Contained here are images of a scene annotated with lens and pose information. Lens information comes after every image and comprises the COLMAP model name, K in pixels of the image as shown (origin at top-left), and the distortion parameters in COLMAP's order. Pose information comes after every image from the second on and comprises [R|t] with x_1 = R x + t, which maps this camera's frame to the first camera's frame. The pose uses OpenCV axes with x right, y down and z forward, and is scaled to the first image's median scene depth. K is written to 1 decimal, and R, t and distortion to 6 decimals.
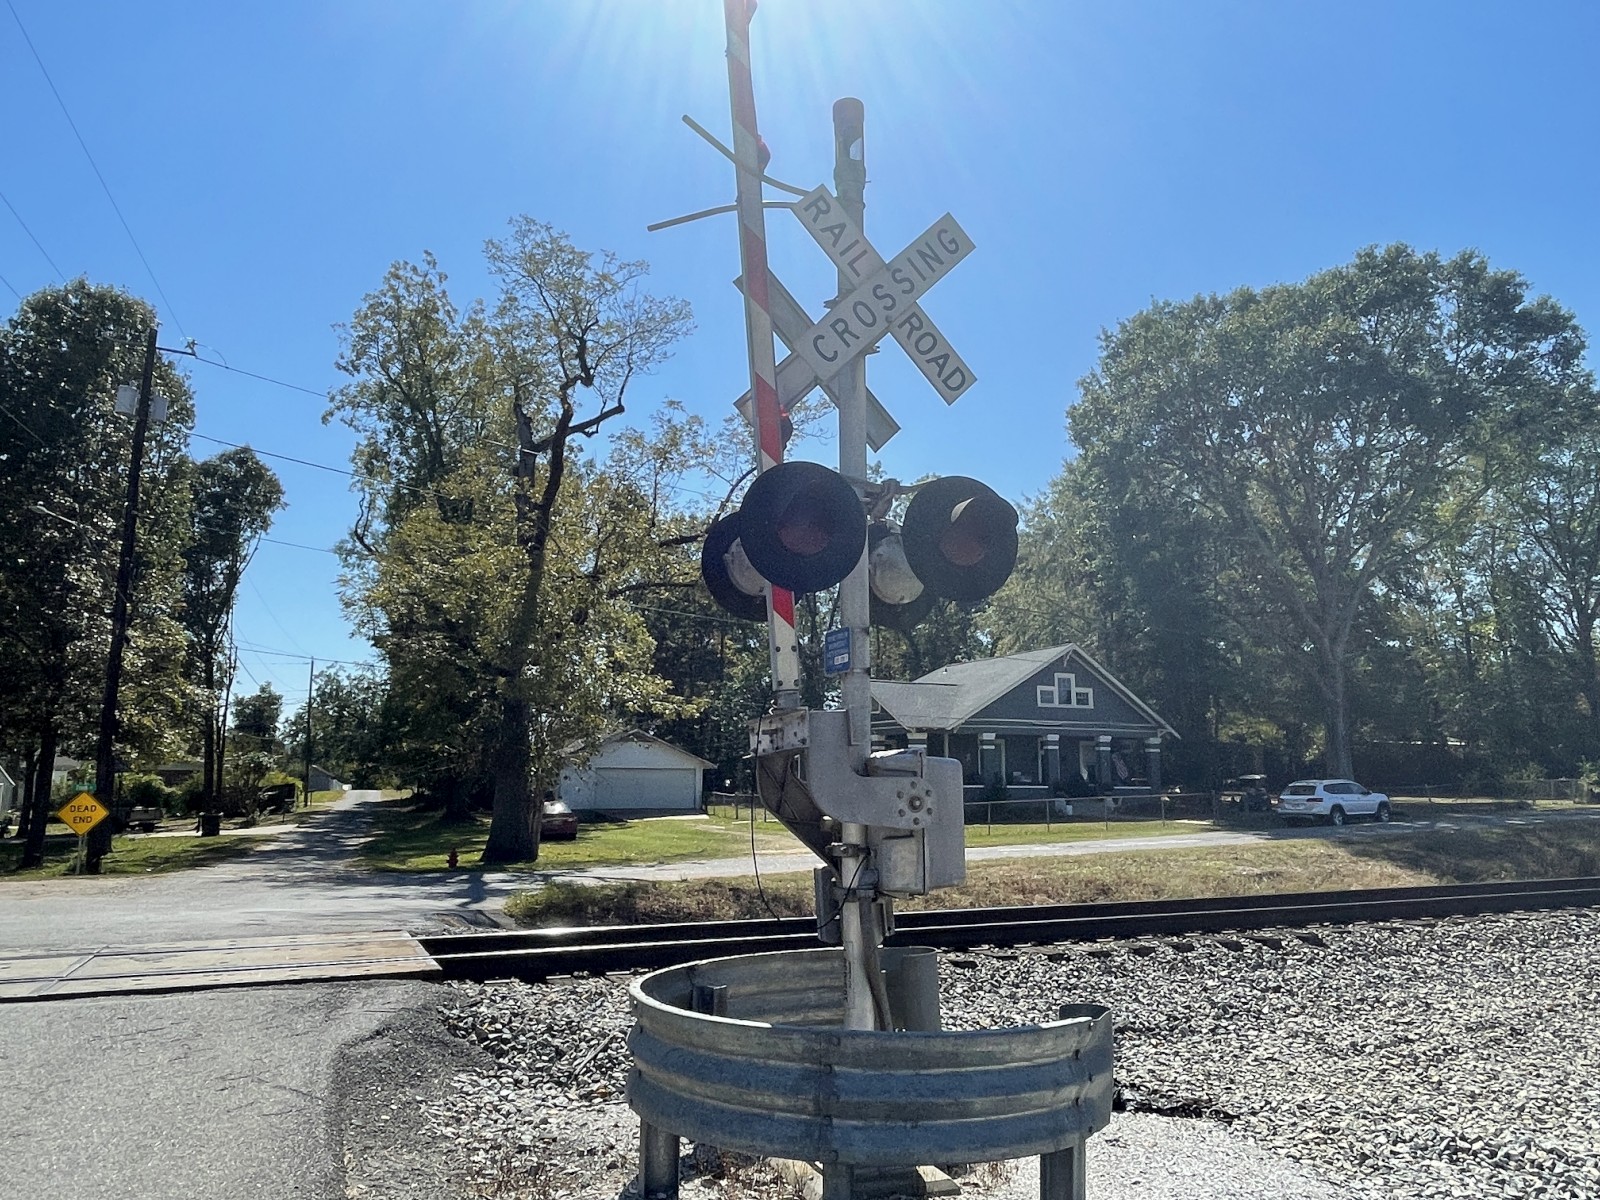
lens RADIAL K [[1115.7, 0, 804.4], [0, 1115.7, 599.3], [0, 0, 1]] dist [0.002411, -0.010428]
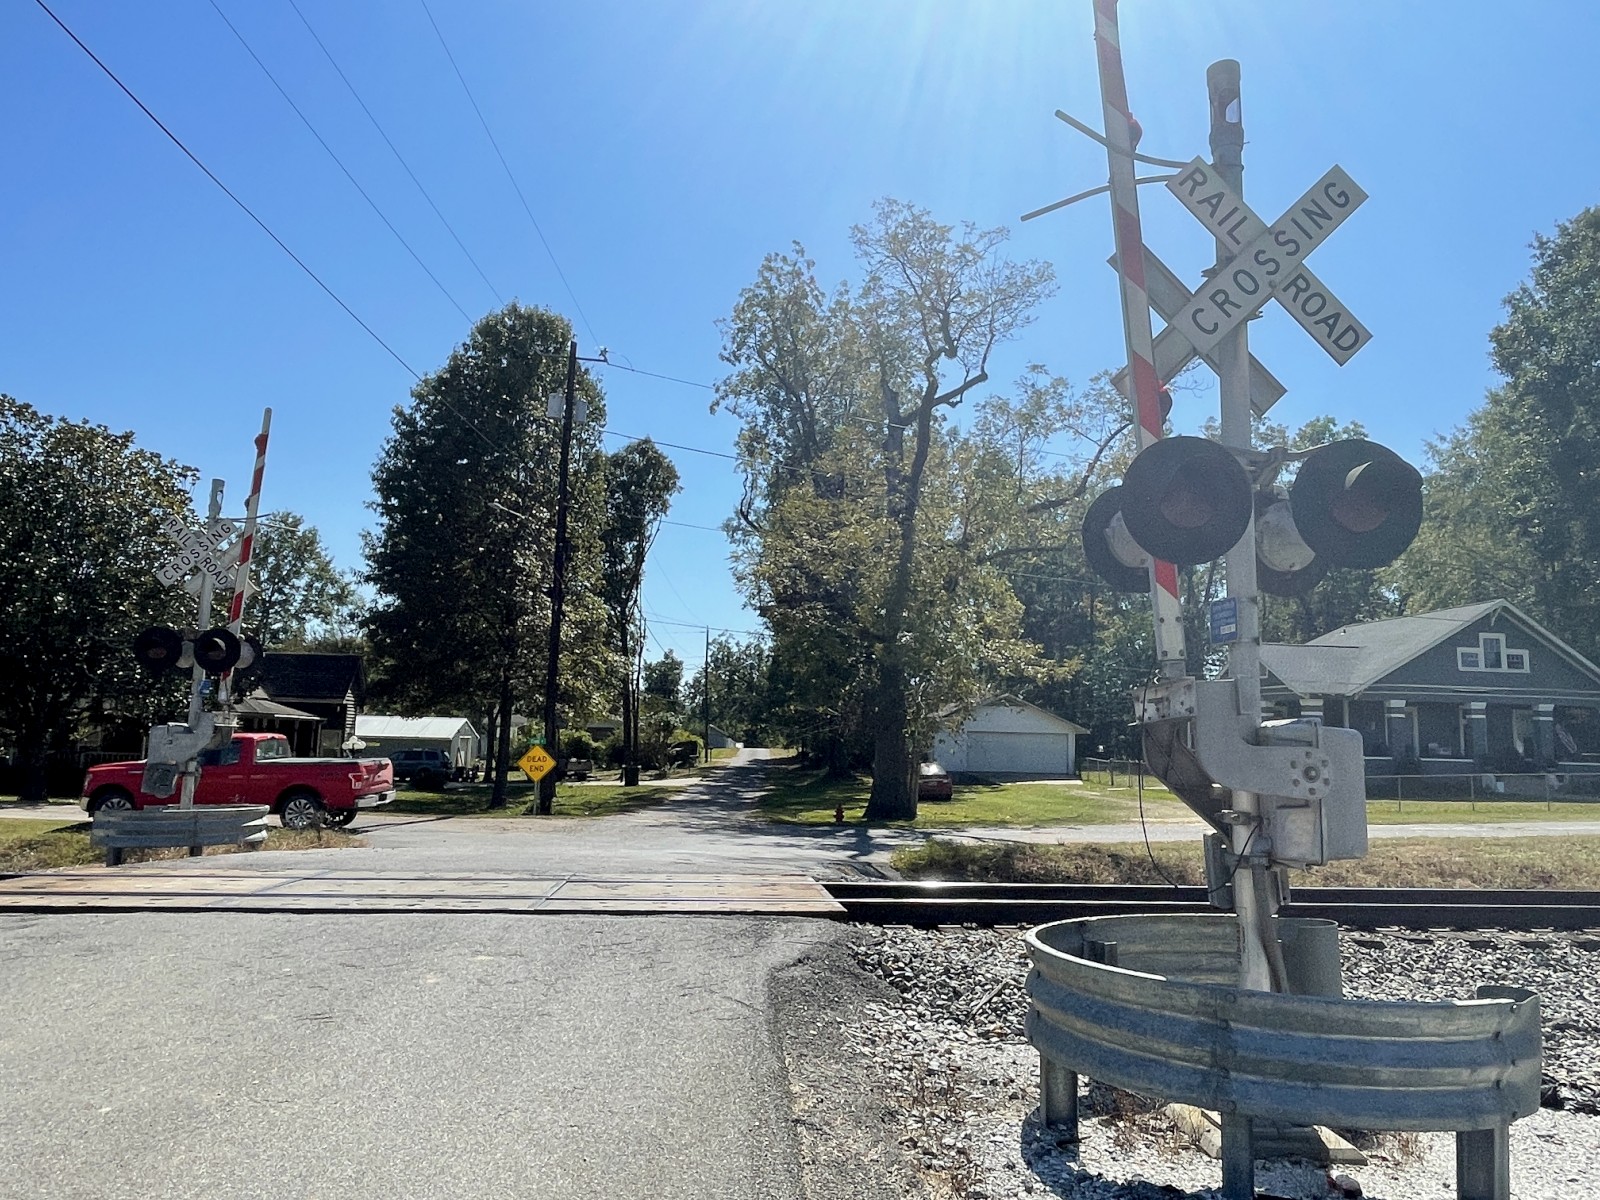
lens RADIAL K [[1115.7, 0, 807.6], [0, 1115.7, 600.5], [0, 0, 1]] dist [0.002411, -0.010428]
pose [[0.948380, -0.021026, -0.316438, -0.001527], [0.031489, 0.999112, 0.027986, -0.002400], [0.315569, -0.036506, 0.948200, -0.014631]]
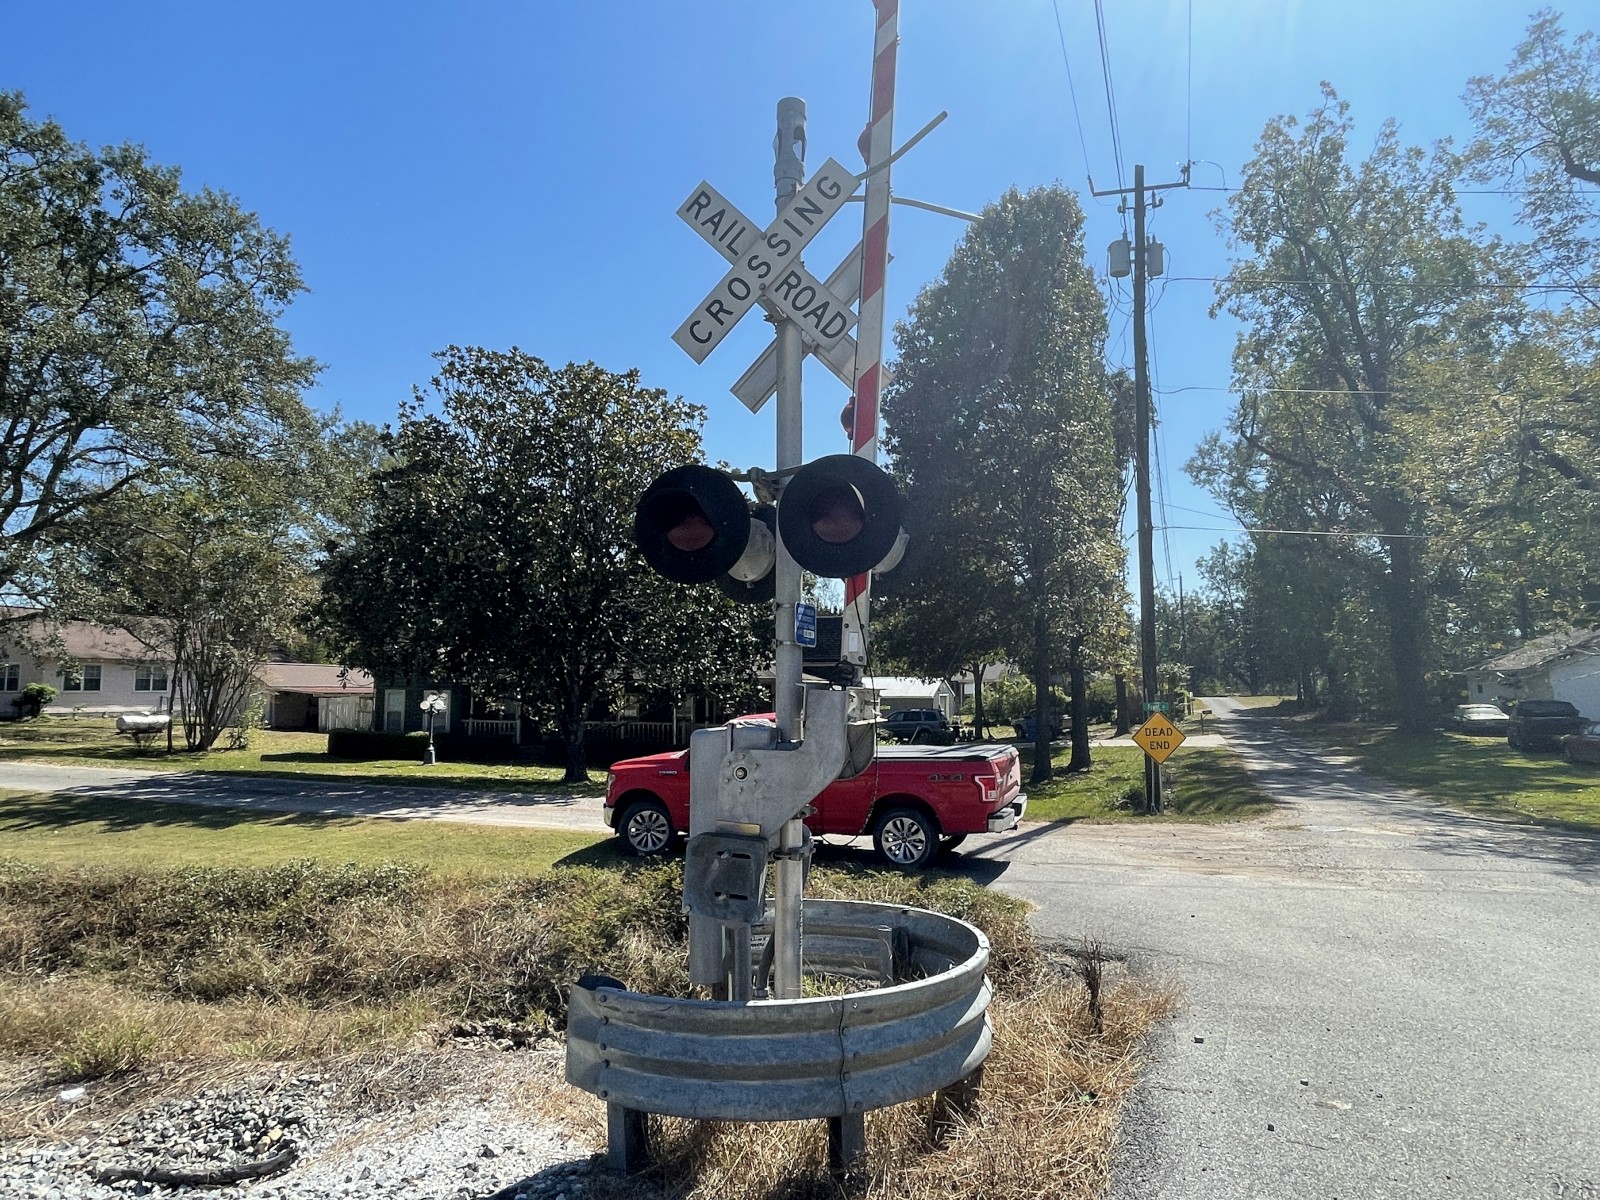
lens RADIAL K [[954.5, 0, 797.1], [0, 954.5, 609.1], [0, 0, 1]] dist [-0.020453, -0.001117]
pose [[0.747021, -0.060799, -0.662014, -0.284611], [0.113078, 0.992919, 0.036410, 0.030458], [0.655112, -0.102058, 0.748607, 0.228252]]
